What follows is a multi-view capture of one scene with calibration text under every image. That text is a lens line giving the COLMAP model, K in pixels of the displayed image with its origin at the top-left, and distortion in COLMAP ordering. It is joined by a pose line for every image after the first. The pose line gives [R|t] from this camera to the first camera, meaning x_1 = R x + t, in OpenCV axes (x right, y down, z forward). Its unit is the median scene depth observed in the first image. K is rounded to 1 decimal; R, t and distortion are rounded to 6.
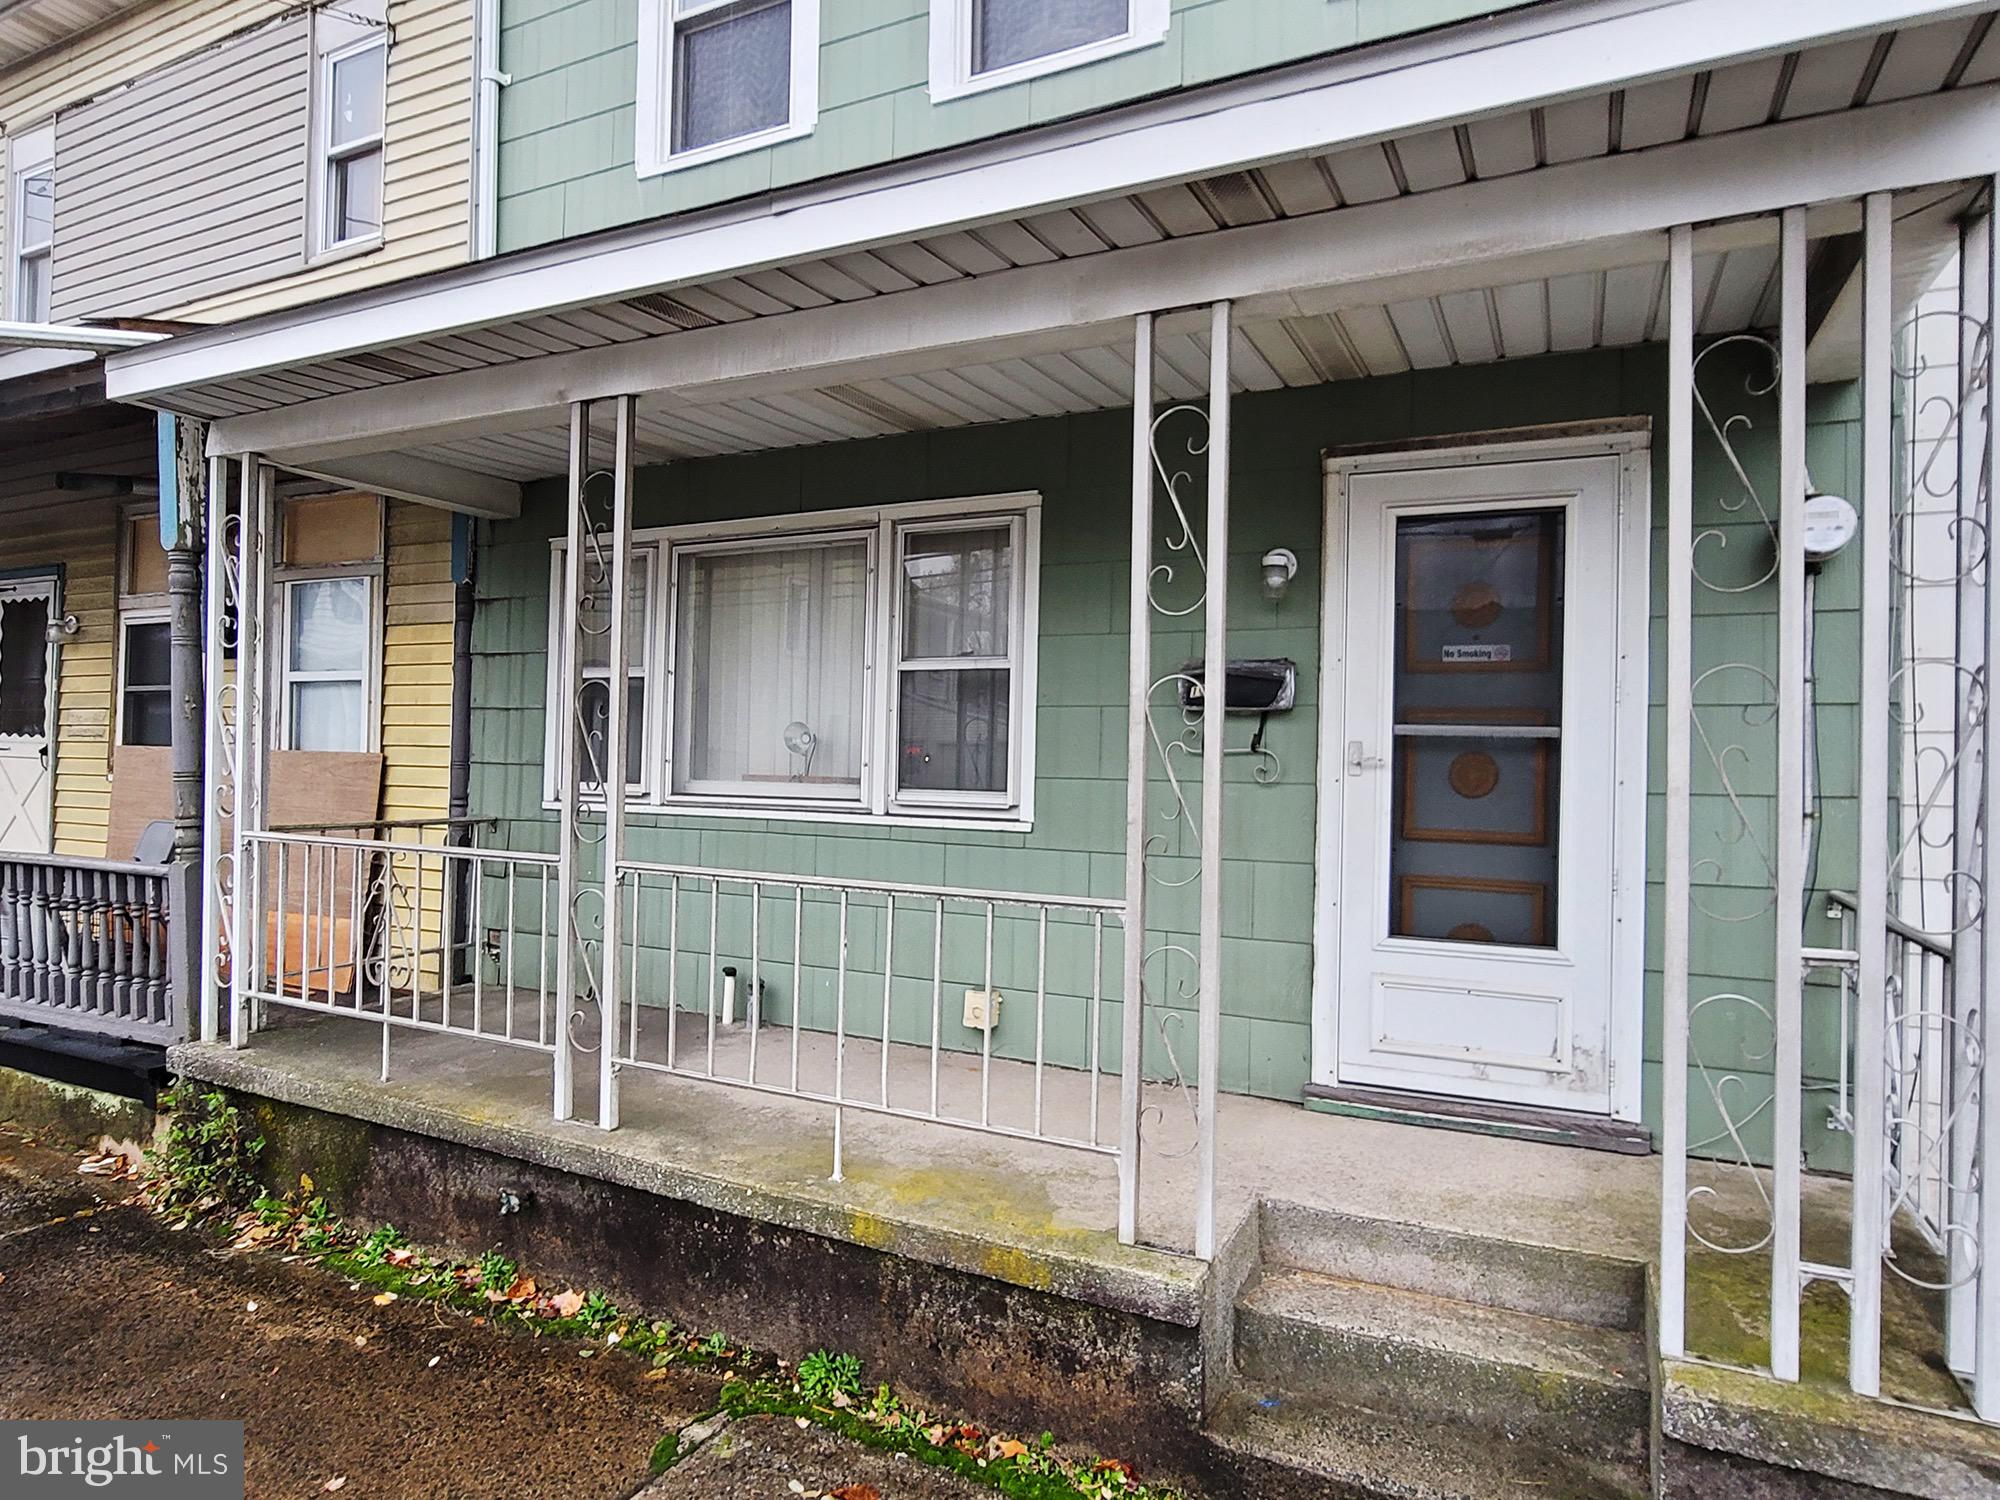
lens RADIAL K [[1155.8, 0, 1004.2], [0, 1155.8, 747.8], [0, 0, 1]] dist [-0.003040, -0.000868]
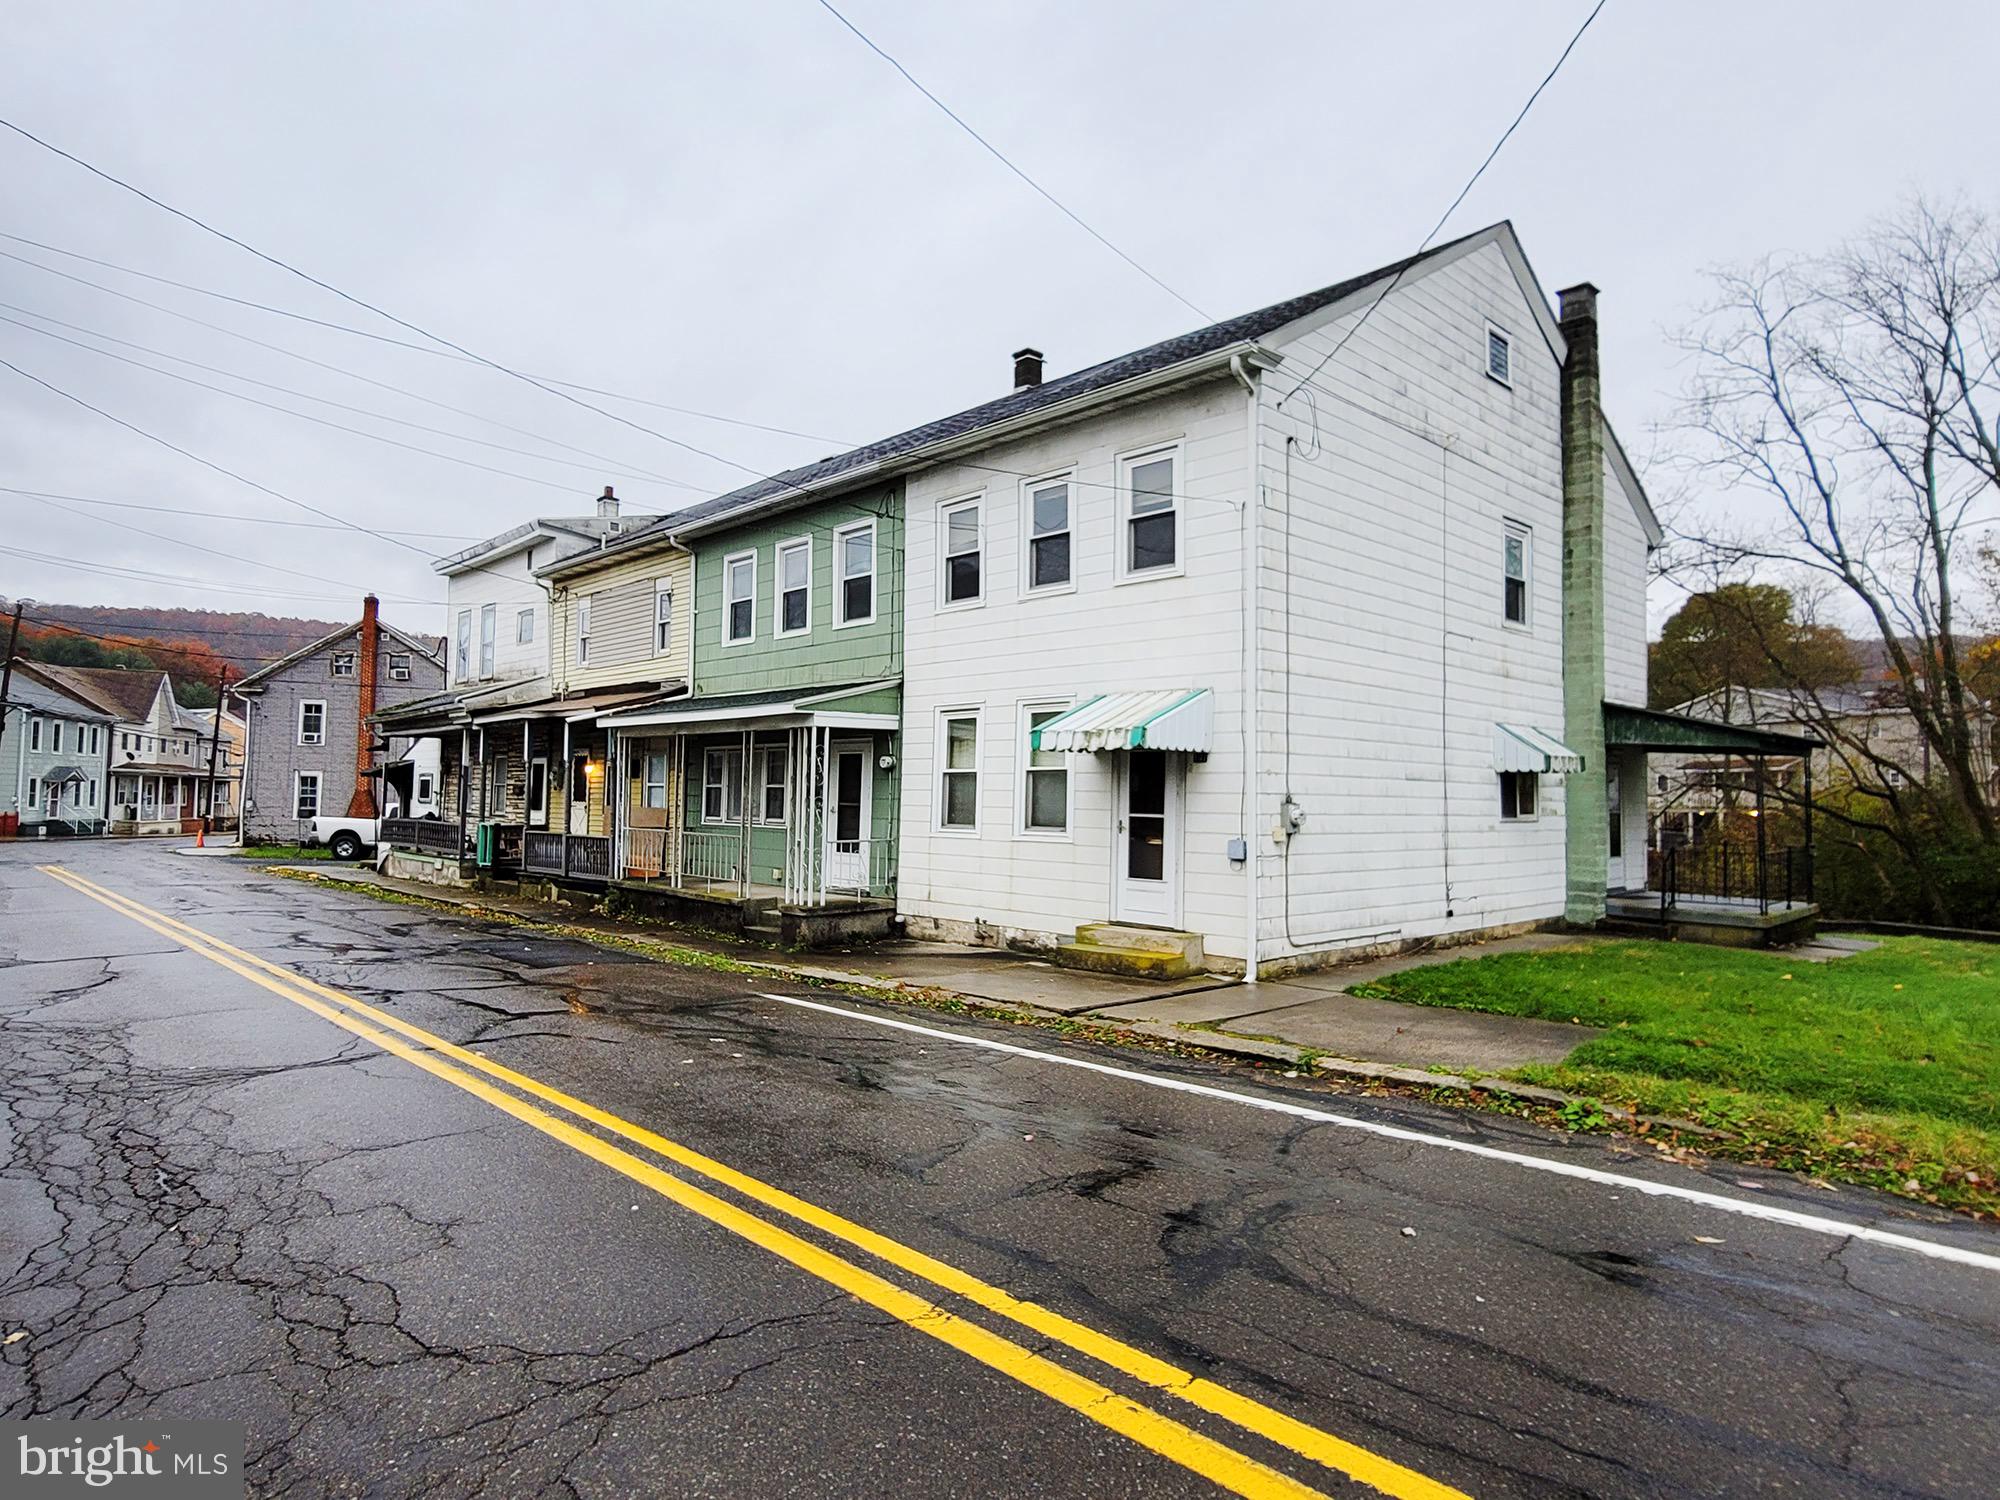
lens RADIAL K [[1155.8, 0, 1004.2], [0, 1155.8, 747.8], [0, 0, 1]] dist [-0.003040, -0.000868]
pose [[0.938533, -0.016644, -0.344789, 1.938463], [0.002326, 0.999119, -0.041900, -0.035512], [0.345182, 0.038522, 0.937745, -2.288309]]
